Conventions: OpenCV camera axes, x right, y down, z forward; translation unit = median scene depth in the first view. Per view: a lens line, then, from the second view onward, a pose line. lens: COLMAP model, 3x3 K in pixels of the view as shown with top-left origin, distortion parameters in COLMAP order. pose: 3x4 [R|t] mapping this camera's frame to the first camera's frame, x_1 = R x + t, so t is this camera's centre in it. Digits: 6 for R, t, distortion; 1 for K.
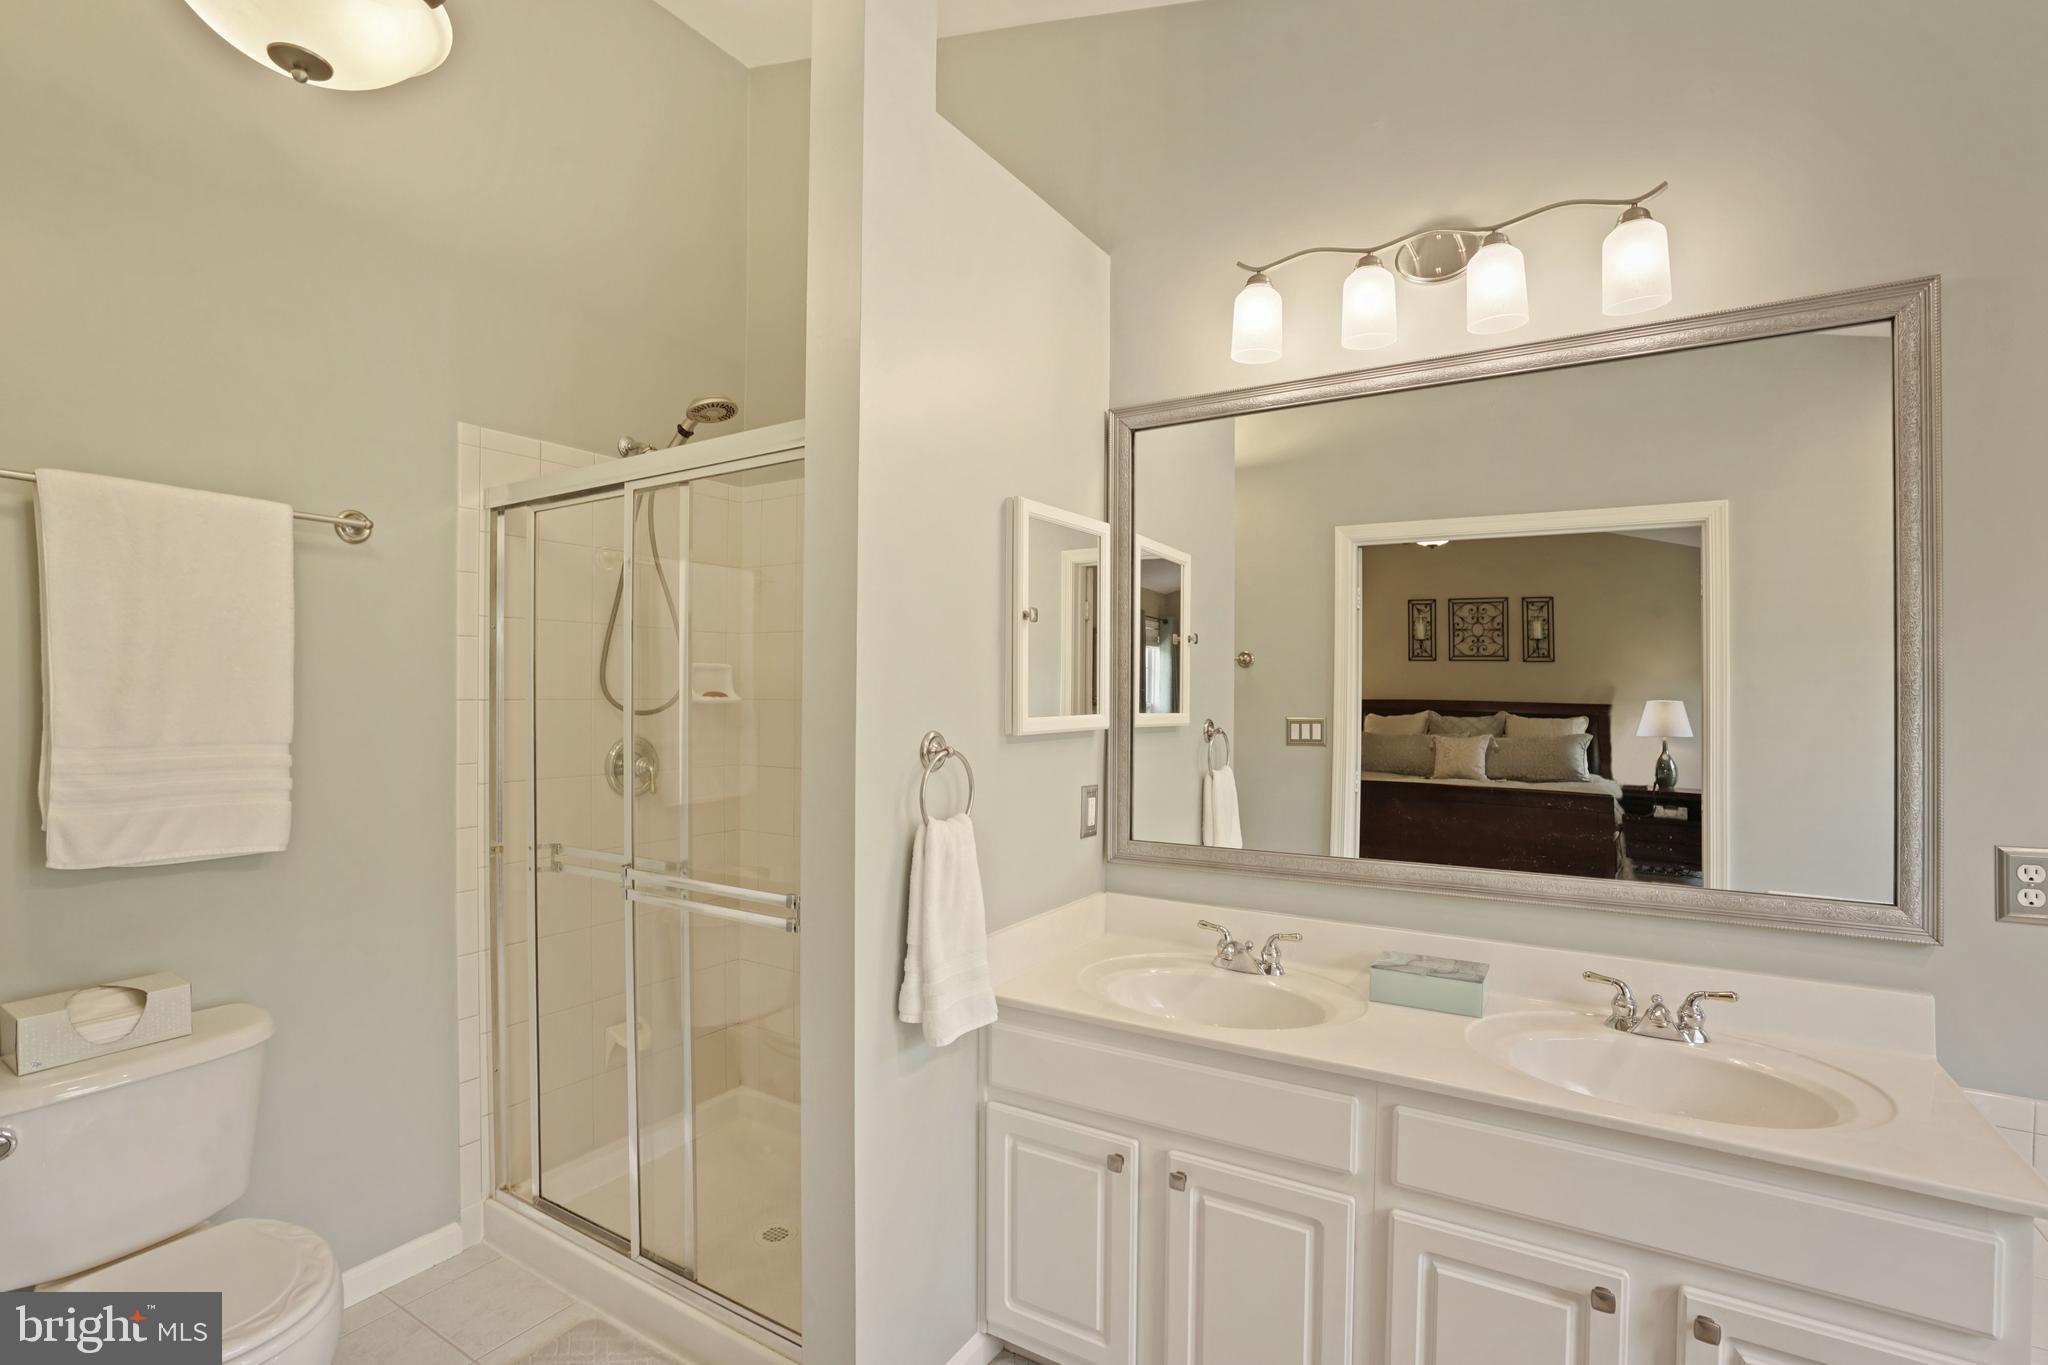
lens RADIAL K [[945.8, 0, 1028.1], [0, 945.8, 706.2], [0, 0, 1]] dist [-0.051506, 0.017949]
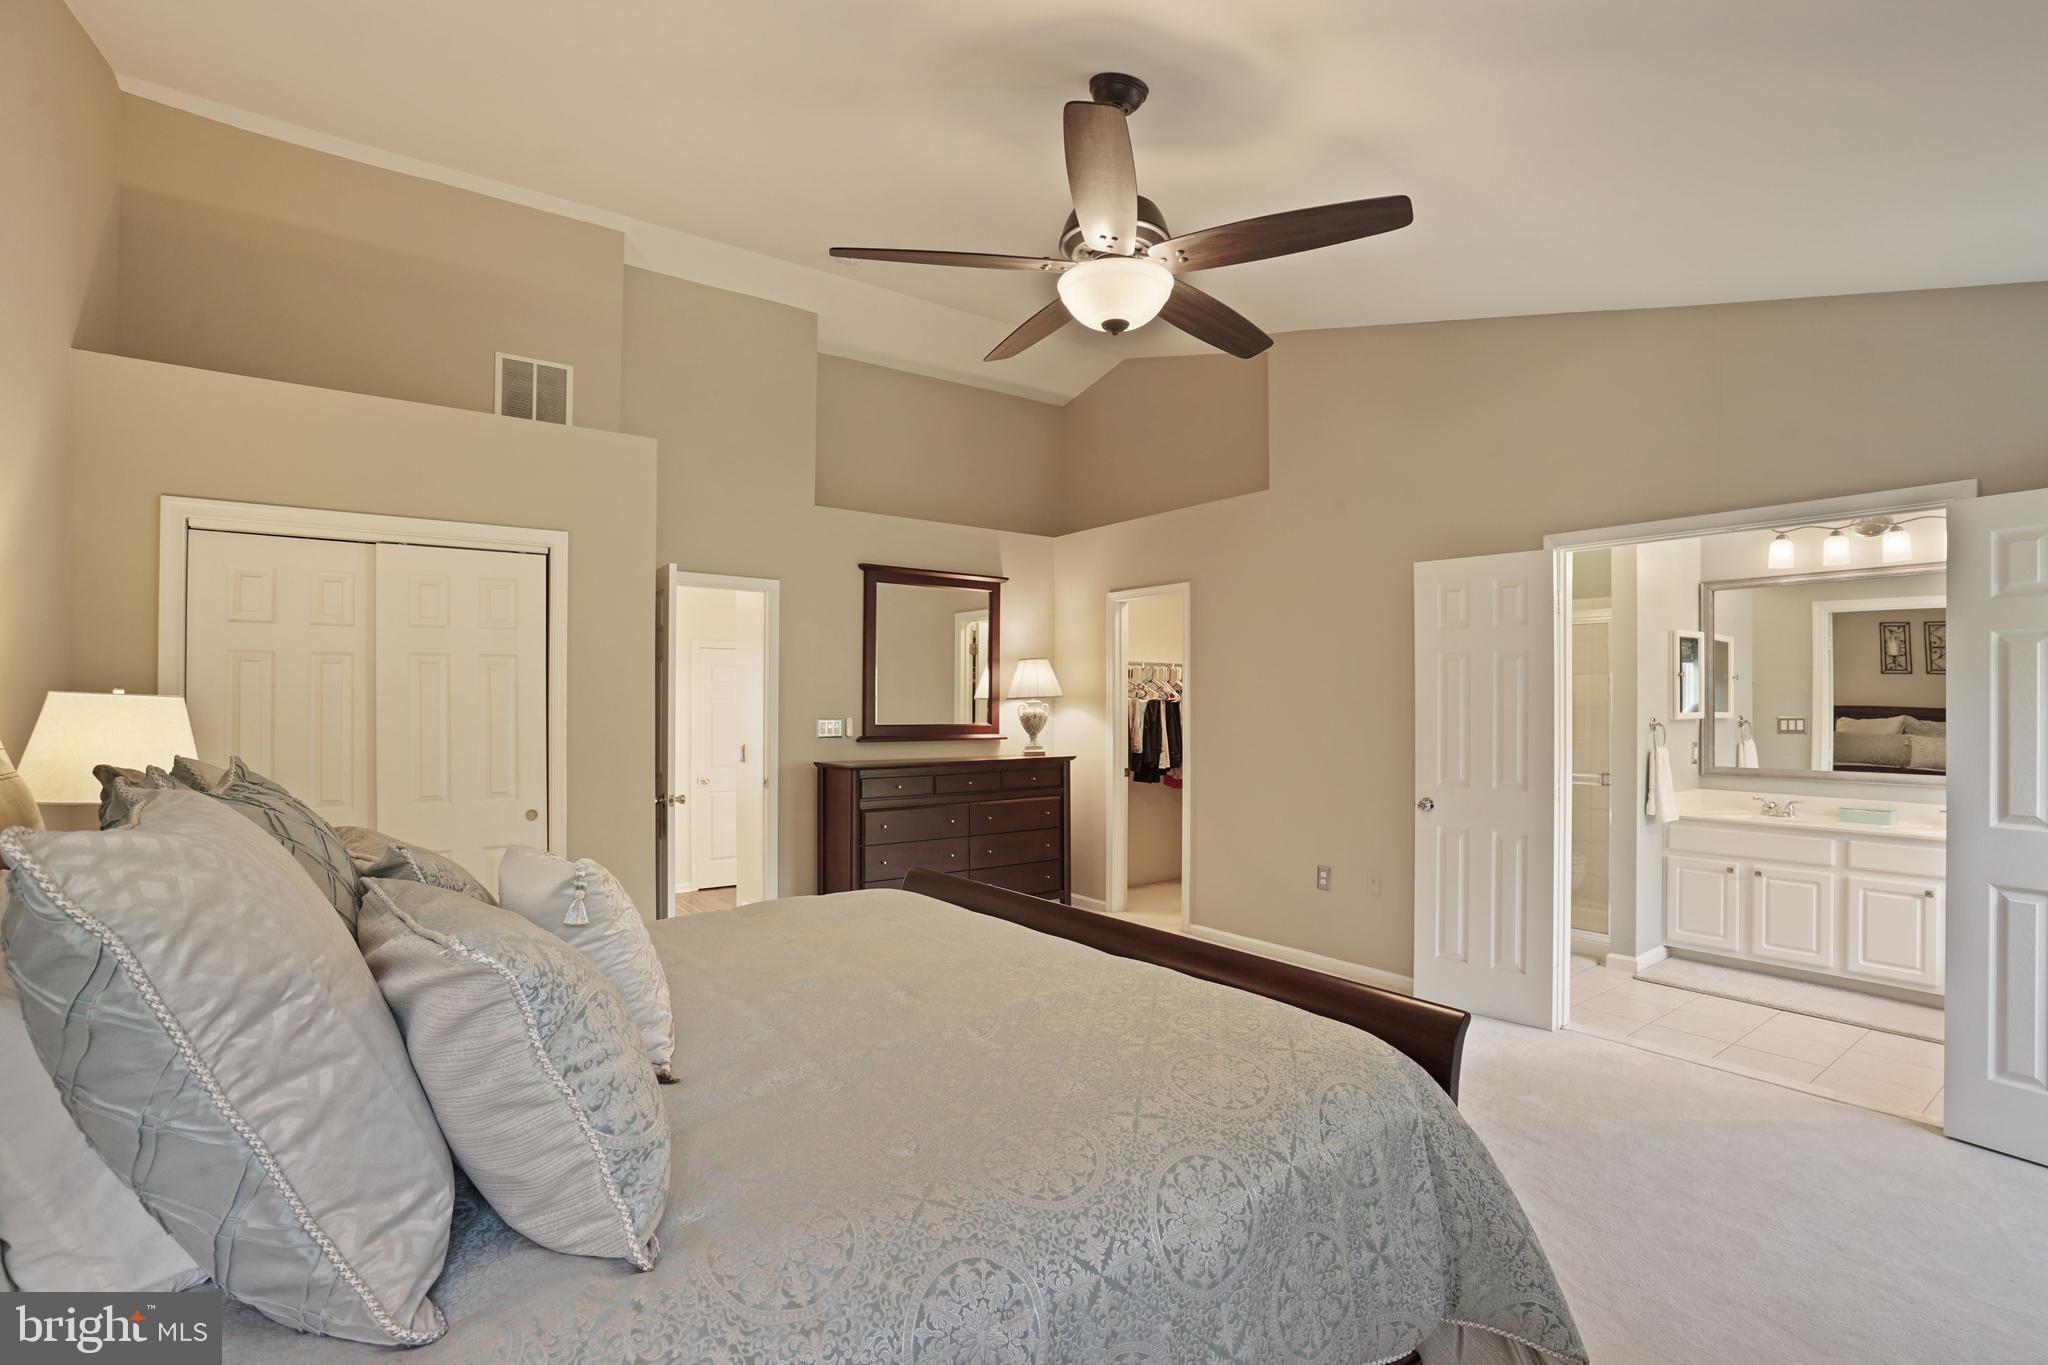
lens RADIAL K [[972.6, 0, 1043.1], [0, 972.6, 700.8], [0, 0, 1]] dist [-0.033381, 0.020501]
pose [[0.940133, -0.003714, -0.340787, -0.727945], [-0.000923, 0.999909, -0.013442, 0.015737], [0.340806, 0.012952, 0.940044, -2.052343]]
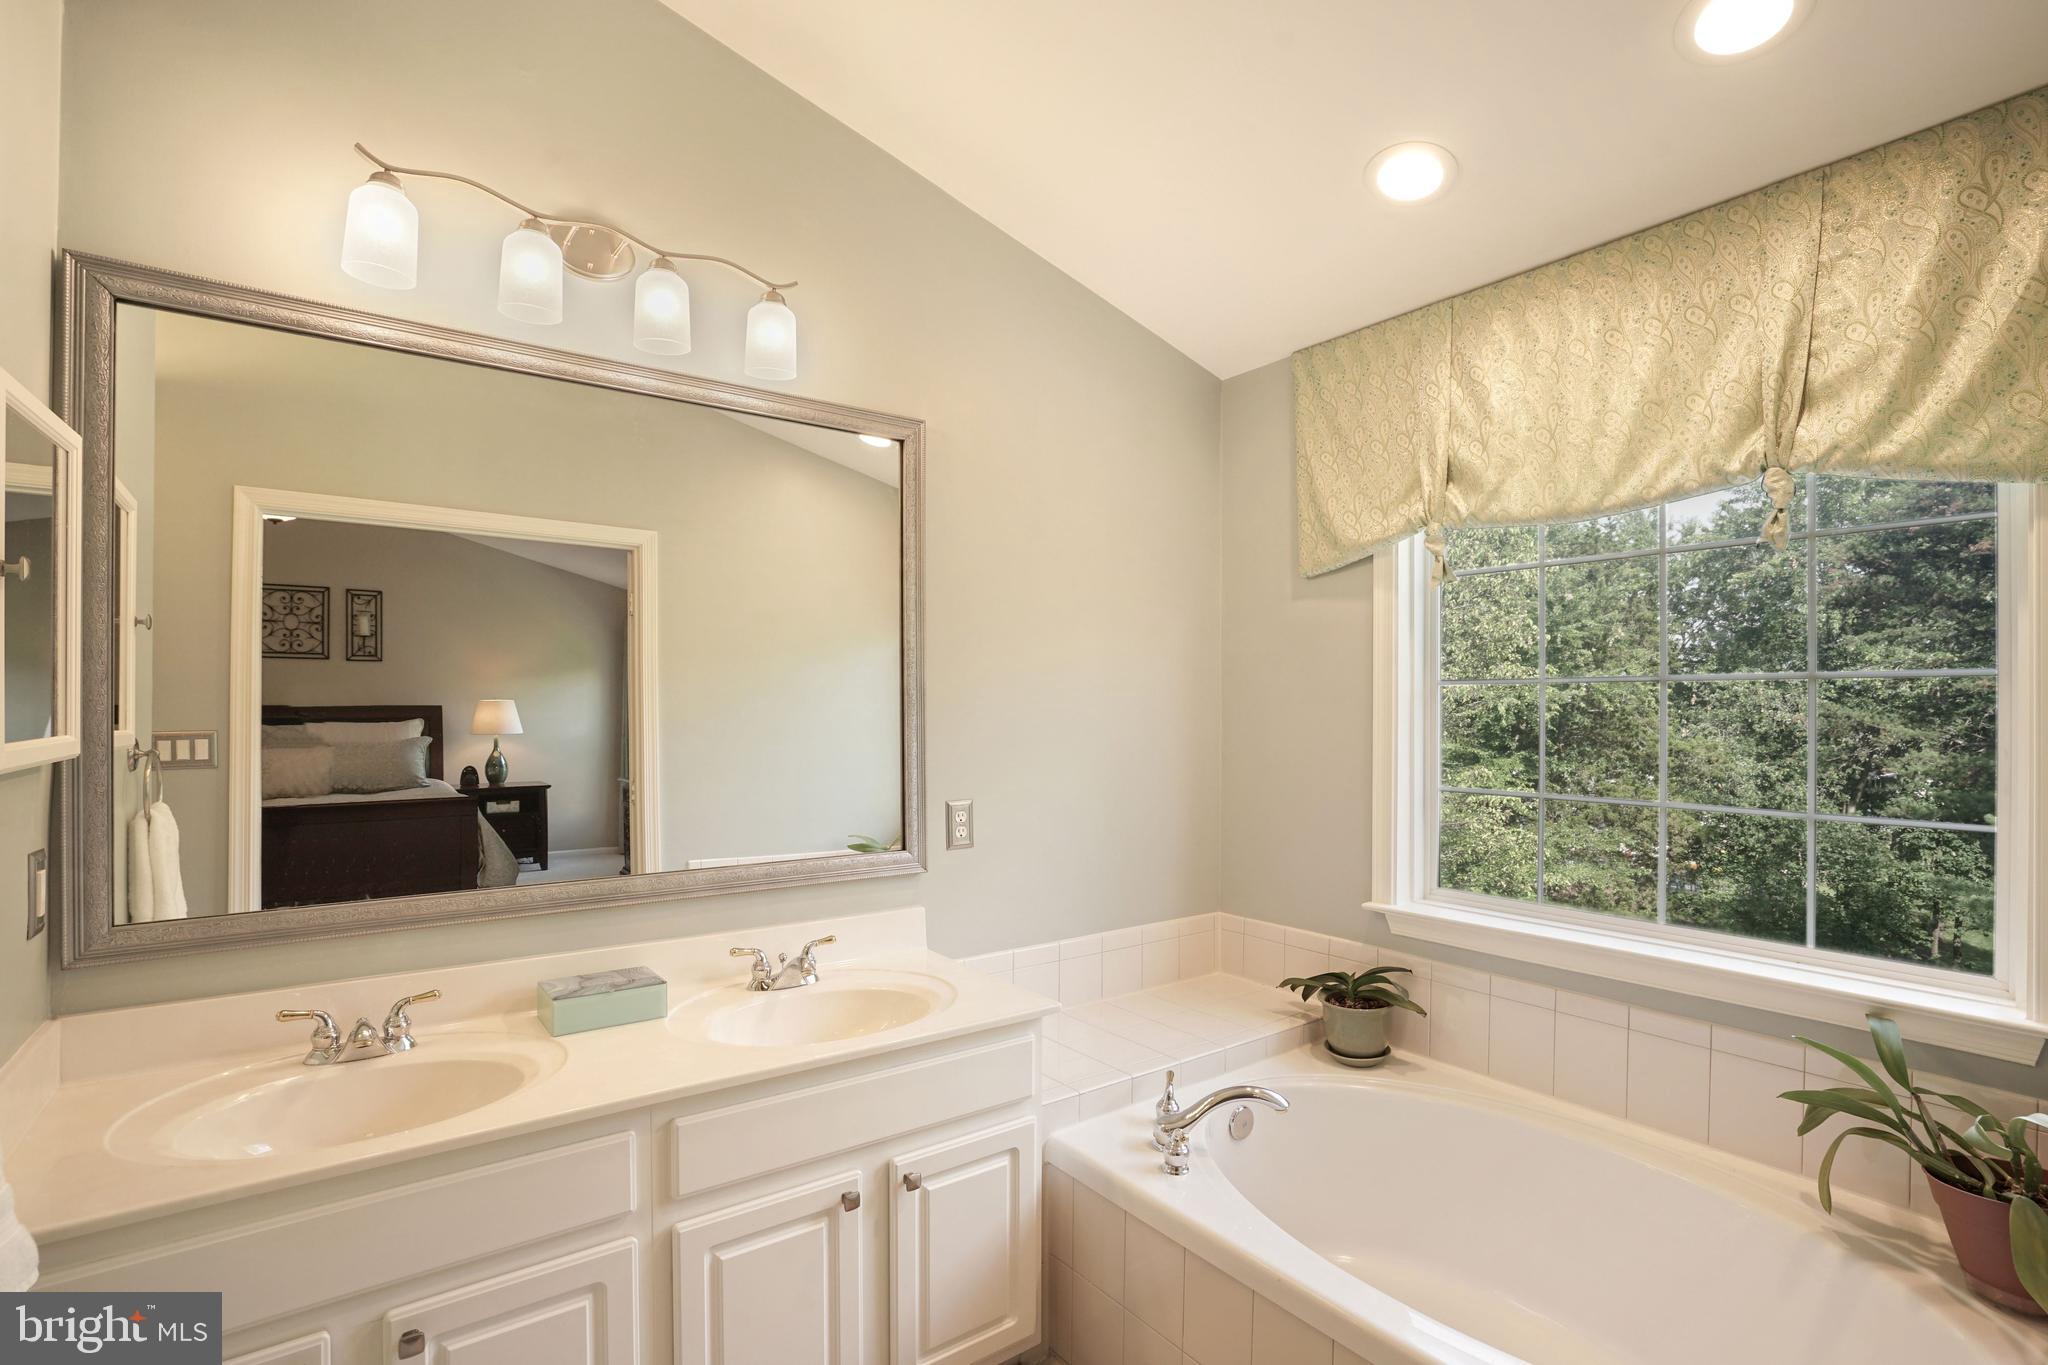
lens RADIAL K [[972.6, 0, 1043.1], [0, 972.6, 700.8], [0, 0, 1]] dist [-0.033381, 0.020501]
pose [[0.373089, -0.001628, 0.927794, -0.303138], [0.008978, 0.999958, -0.001856, -0.008393], [-0.927752, 0.009023, 0.373087, 0.181144]]
